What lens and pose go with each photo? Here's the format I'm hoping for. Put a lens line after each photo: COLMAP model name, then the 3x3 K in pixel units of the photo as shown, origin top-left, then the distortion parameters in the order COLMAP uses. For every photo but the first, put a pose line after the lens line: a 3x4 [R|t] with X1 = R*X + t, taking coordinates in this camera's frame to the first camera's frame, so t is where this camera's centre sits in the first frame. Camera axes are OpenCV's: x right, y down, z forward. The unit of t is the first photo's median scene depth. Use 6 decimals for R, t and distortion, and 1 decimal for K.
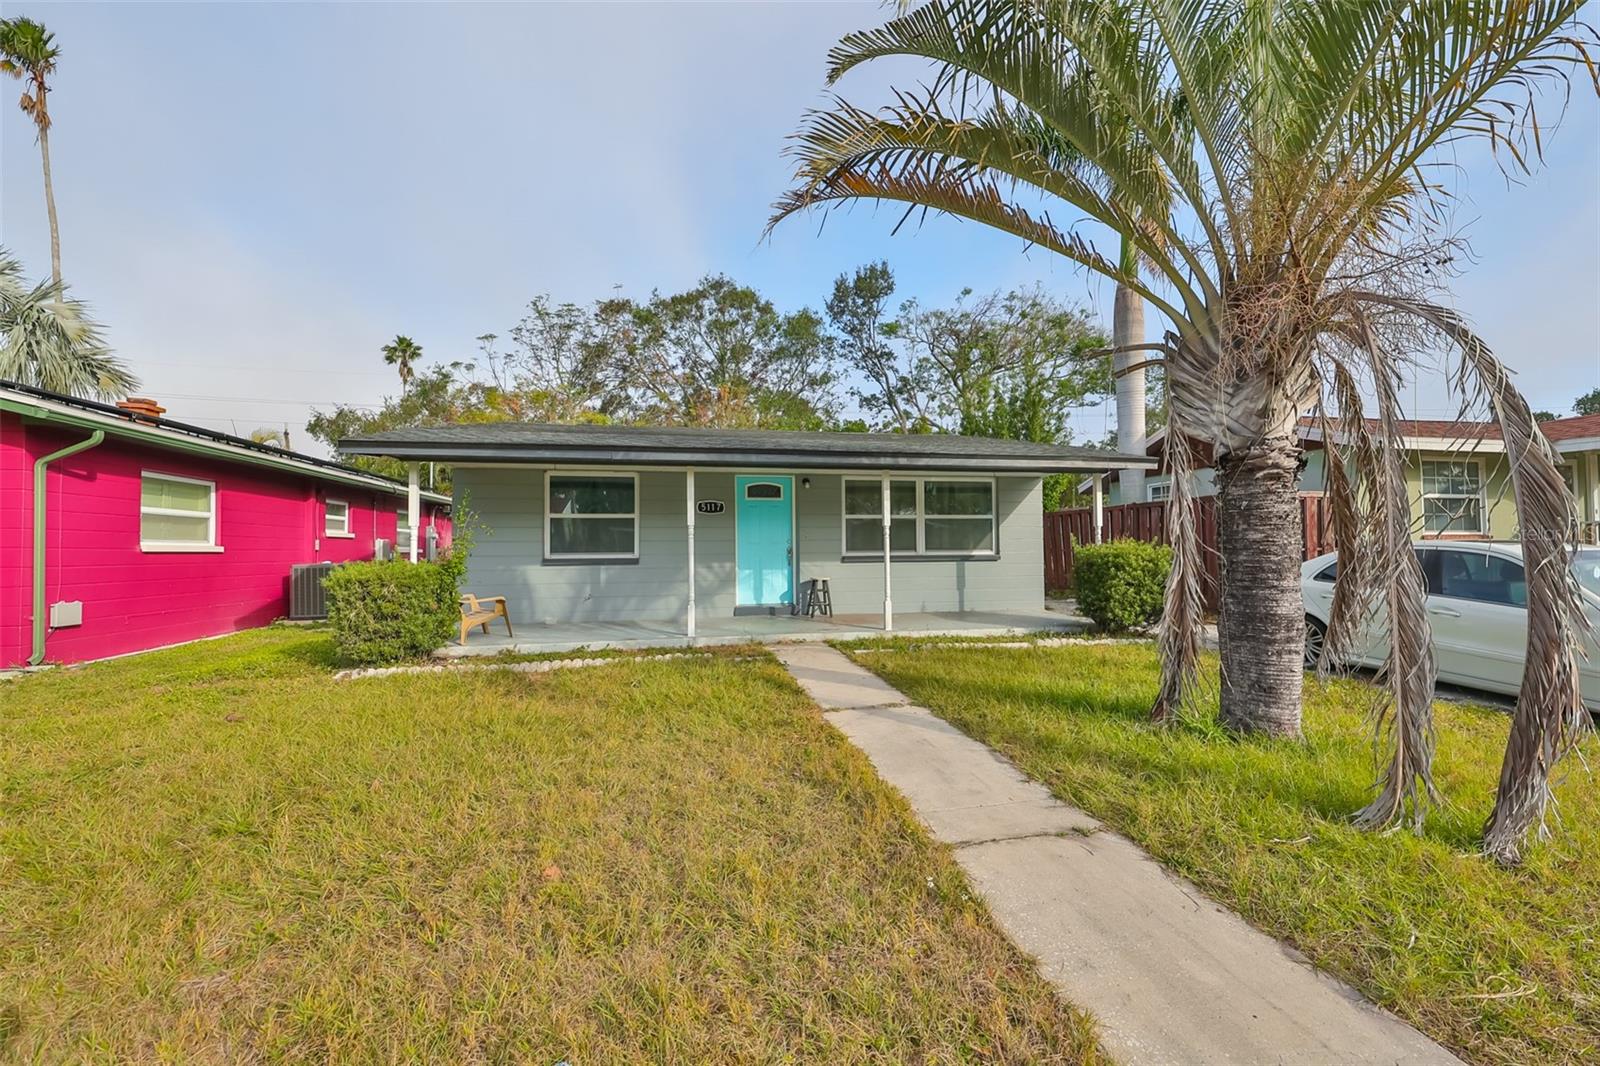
lens RADIAL K [[600.8, 0, 800.0], [0, 600.8, 533.0], [0, 0, 1]] dist [-0.000573, -0.000213]
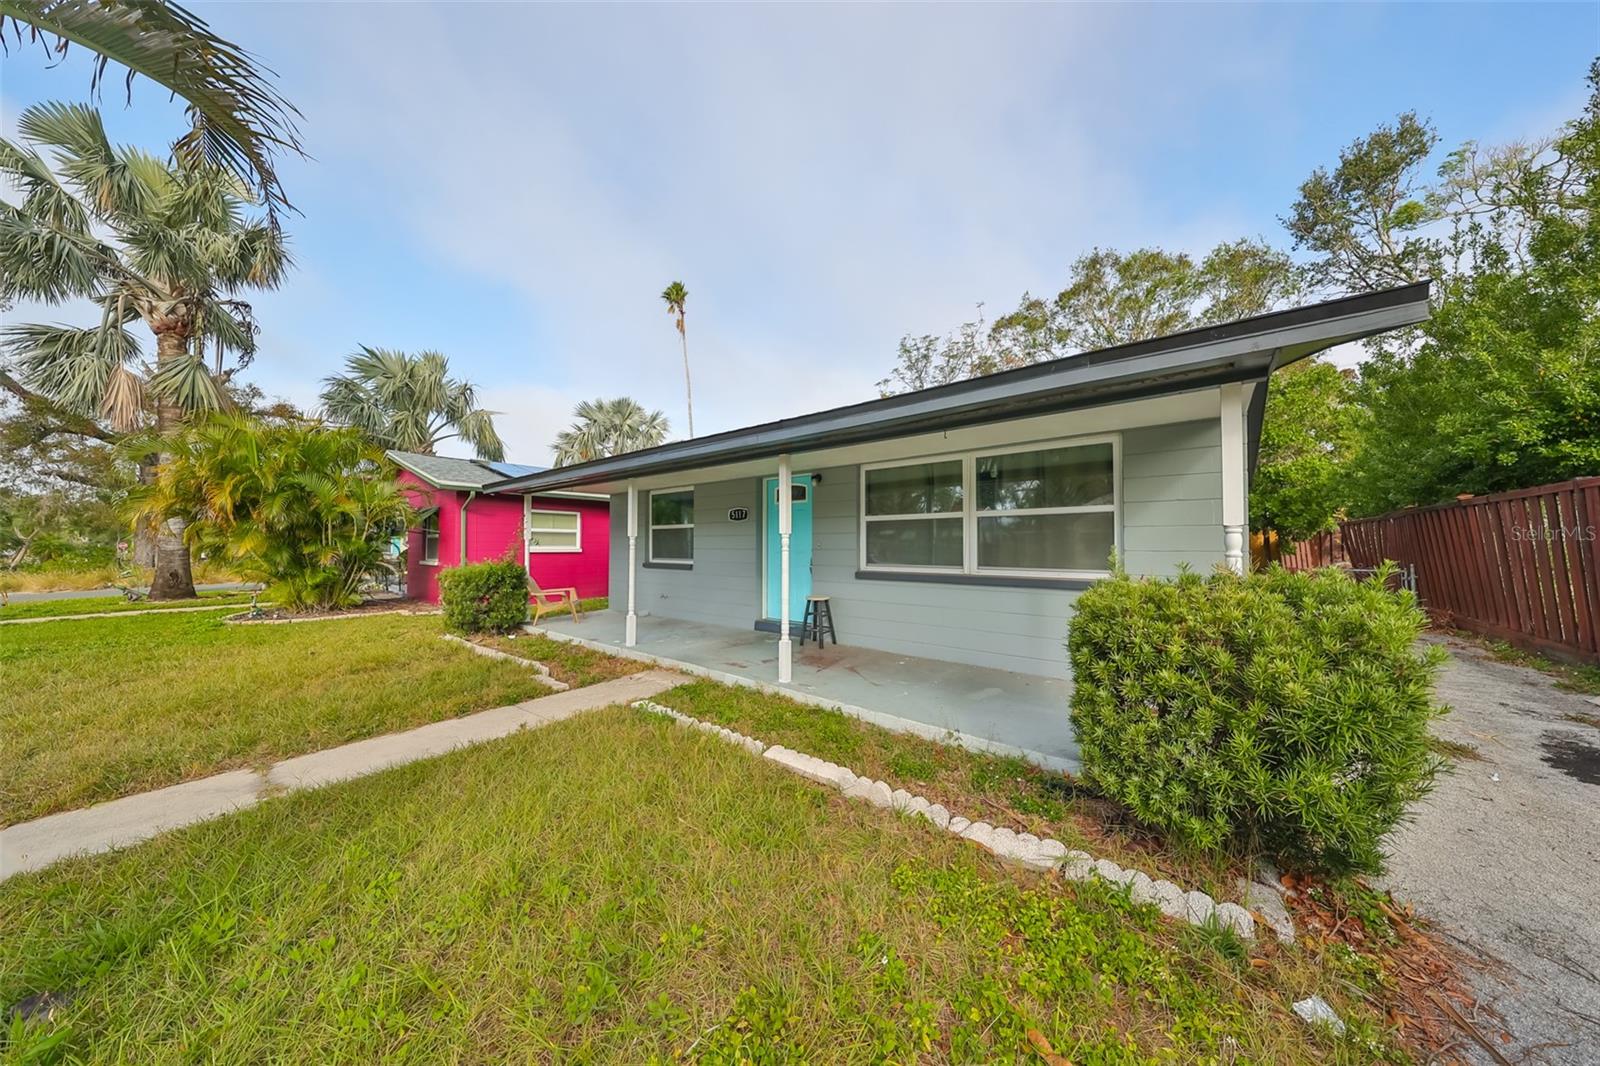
lens RADIAL K [[488.4, 0, 800.0], [0, 488.4, 533.0], [0, 0, 1]] dist [0.002340, 0.000052]
pose [[0.645454, -0.012159, -0.763702, 0.177886], [0.021174, 0.999774, 0.001977, -0.004251], [0.763506, -0.017447, 0.645565, 0.187840]]
